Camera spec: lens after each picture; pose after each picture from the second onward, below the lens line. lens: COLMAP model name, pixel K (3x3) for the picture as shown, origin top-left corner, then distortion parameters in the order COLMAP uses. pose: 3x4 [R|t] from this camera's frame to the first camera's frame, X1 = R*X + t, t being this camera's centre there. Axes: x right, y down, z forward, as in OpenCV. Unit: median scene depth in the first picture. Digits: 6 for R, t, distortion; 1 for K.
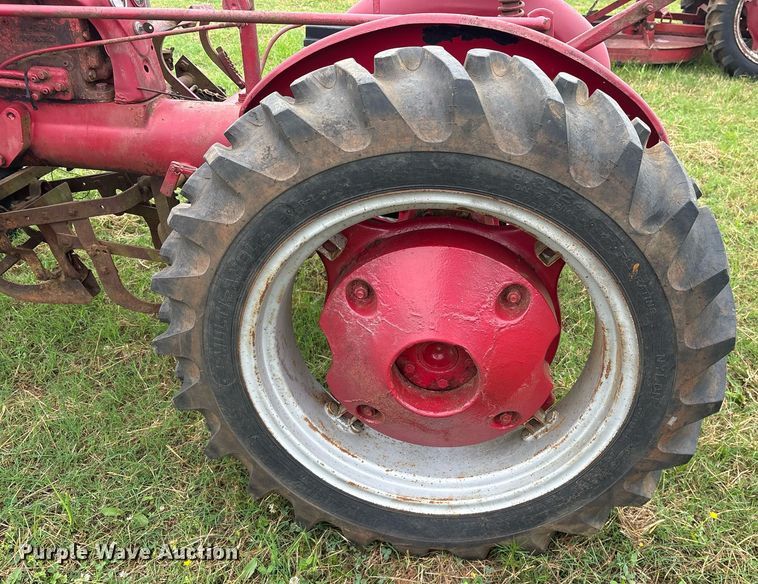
lens RADIAL K [[652.7, 0, 453.2], [0, 652.7, 338.6], [0, 0, 1]] dist [0.011394, 0.019982]
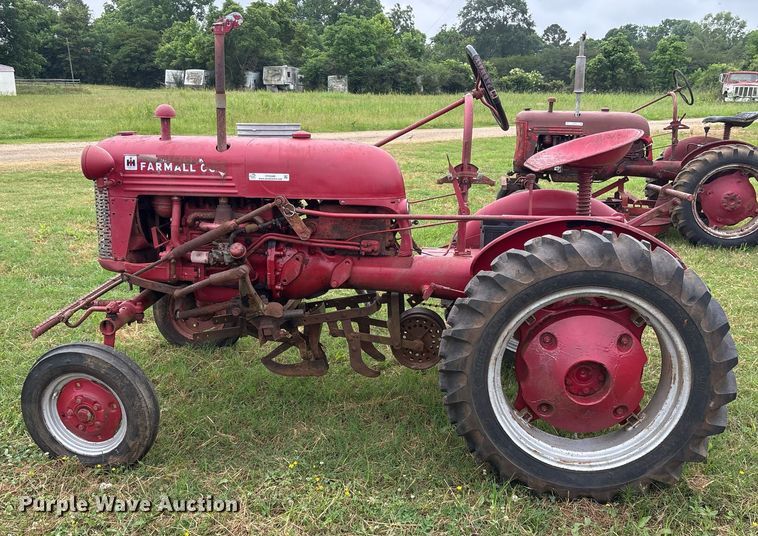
lens RADIAL K [[732.8, 0, 379.0], [0, 732.8, 268.0], [0, 0, 1]] dist [0.073014, -0.093643]
pose [[0.999900, -0.003234, -0.013792, -0.617113], [-0.001770, 0.937451, -0.348112, 0.508028], [0.014055, 0.348102, 0.937351, -1.213266]]
